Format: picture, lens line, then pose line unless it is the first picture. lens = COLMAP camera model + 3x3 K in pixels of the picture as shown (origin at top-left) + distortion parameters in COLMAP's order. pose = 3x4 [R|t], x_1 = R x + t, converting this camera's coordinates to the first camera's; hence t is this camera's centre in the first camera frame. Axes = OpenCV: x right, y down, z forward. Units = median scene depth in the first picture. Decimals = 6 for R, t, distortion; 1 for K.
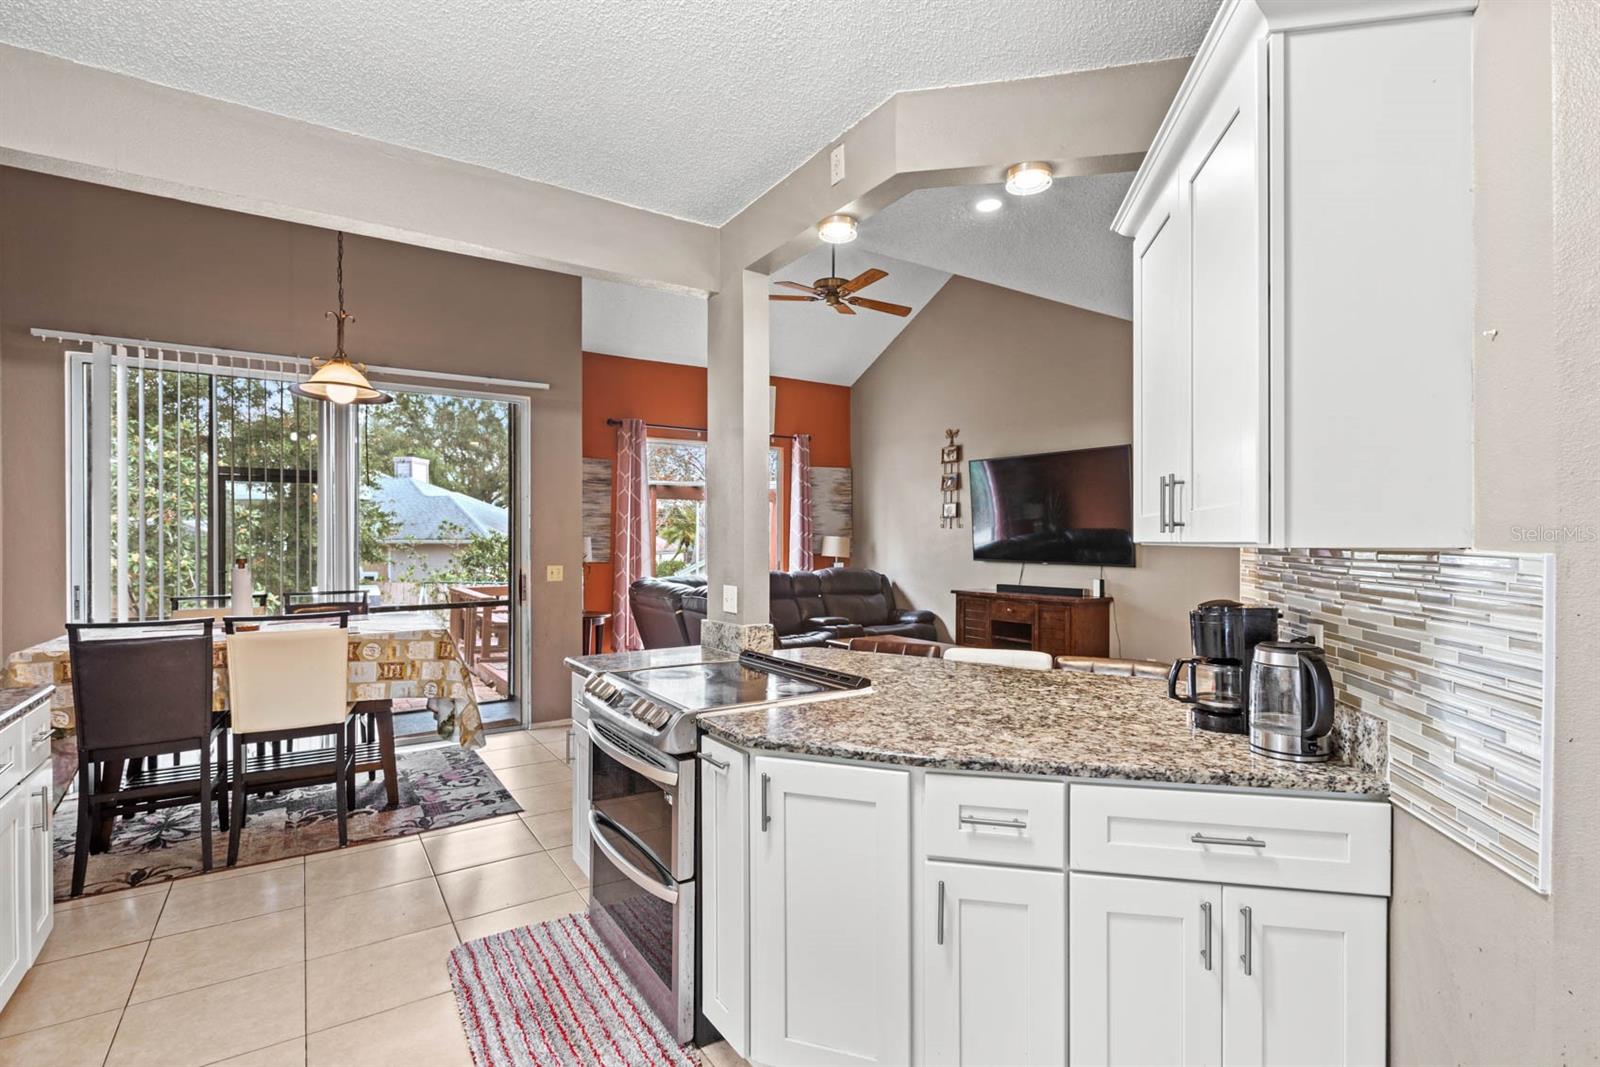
lens RADIAL K [[745.1, 0, 799.8], [0, 745.1, 547.4], [0, 0, 1]] dist [-0.002256, 0.001177]
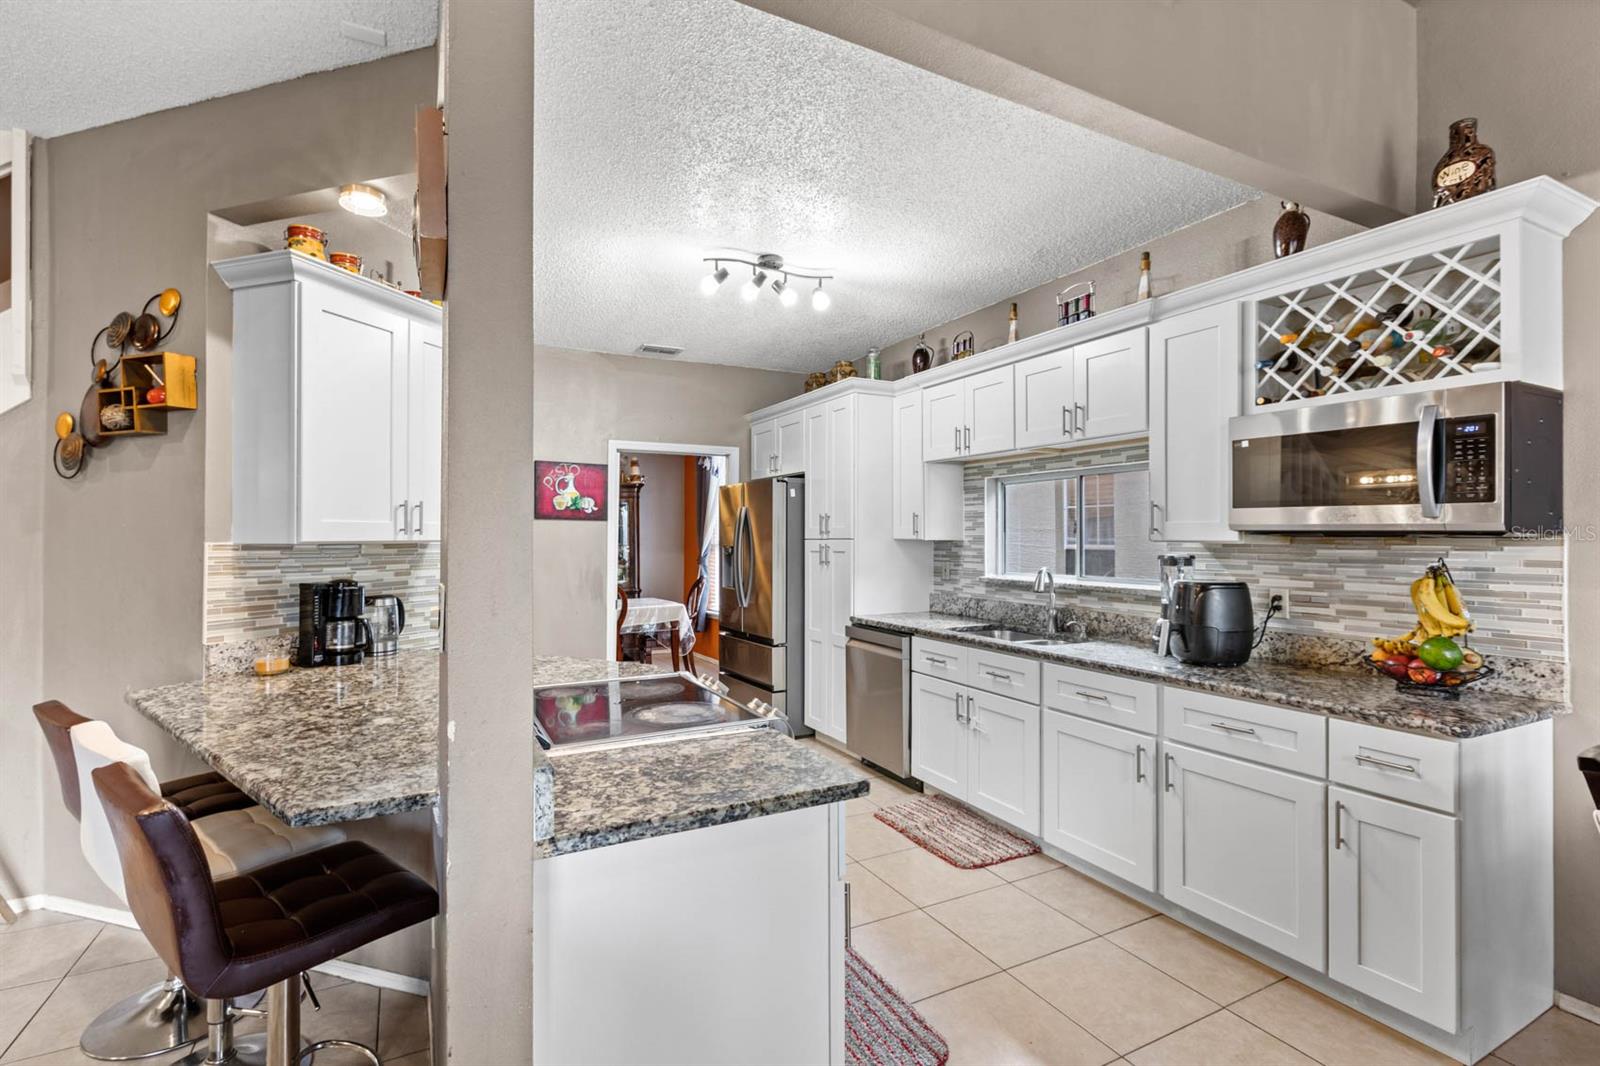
lens RADIAL K [[745.1, 0, 795.5], [0, 745.1, 533.0], [0, 0, 1]] dist [-0.002256, 0.001177]
pose [[-0.994476, 0.000995, 0.104960, -0.214988], [0.001826, 0.999968, 0.007816, -0.013247], [-0.104949, 0.007964, -0.994446, 1.002736]]
